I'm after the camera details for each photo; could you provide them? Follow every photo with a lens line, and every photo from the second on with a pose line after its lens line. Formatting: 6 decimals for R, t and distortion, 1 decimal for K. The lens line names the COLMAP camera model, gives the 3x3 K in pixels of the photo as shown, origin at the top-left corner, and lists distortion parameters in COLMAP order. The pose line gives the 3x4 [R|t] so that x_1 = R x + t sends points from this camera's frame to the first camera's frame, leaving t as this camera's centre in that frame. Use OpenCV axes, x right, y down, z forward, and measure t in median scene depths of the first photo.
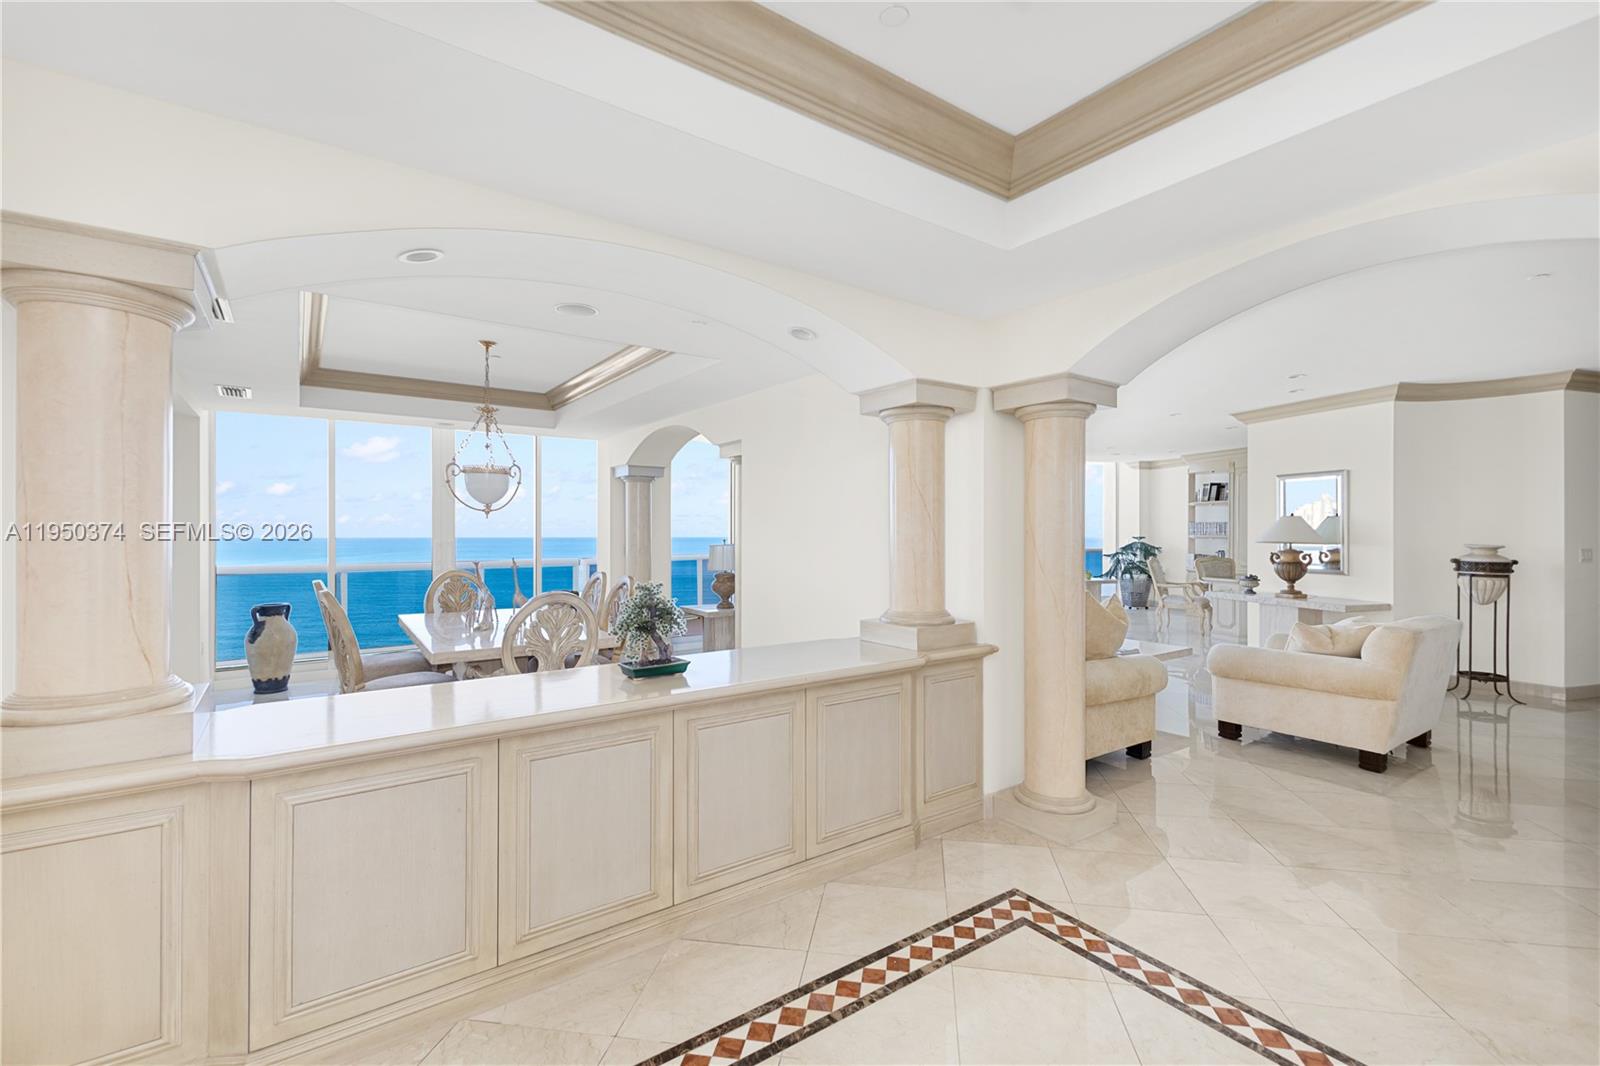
lens RADIAL K [[696.0, 0, 798.7], [0, 696.0, 531.0], [0, 0, 1]] dist [0.015983, -0.005125]
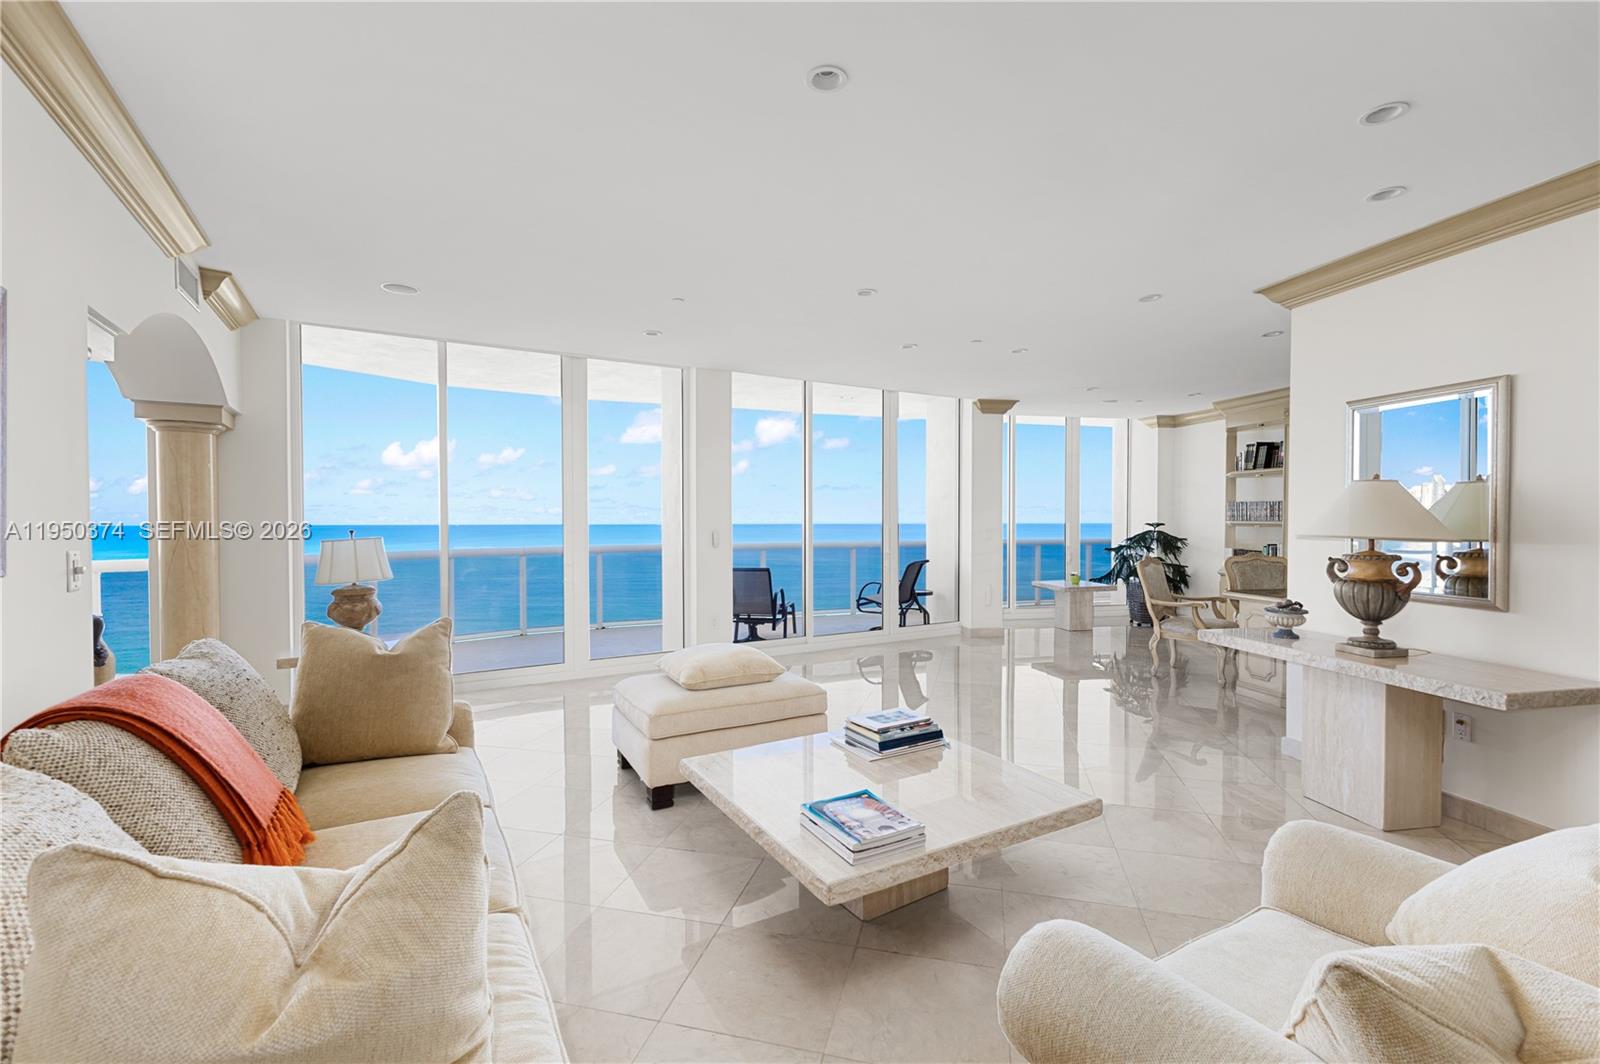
lens RADIAL K [[696.0, 0, 799.9], [0, 696.0, 526.5], [0, 0, 1]] dist [0.015983, -0.005125]
pose [[0.995681, -0.001097, -0.092830, 0.342327], [0.002410, 0.999899, 0.014038, 0.001595], [0.092805, -0.014201, 0.995583, 0.466663]]
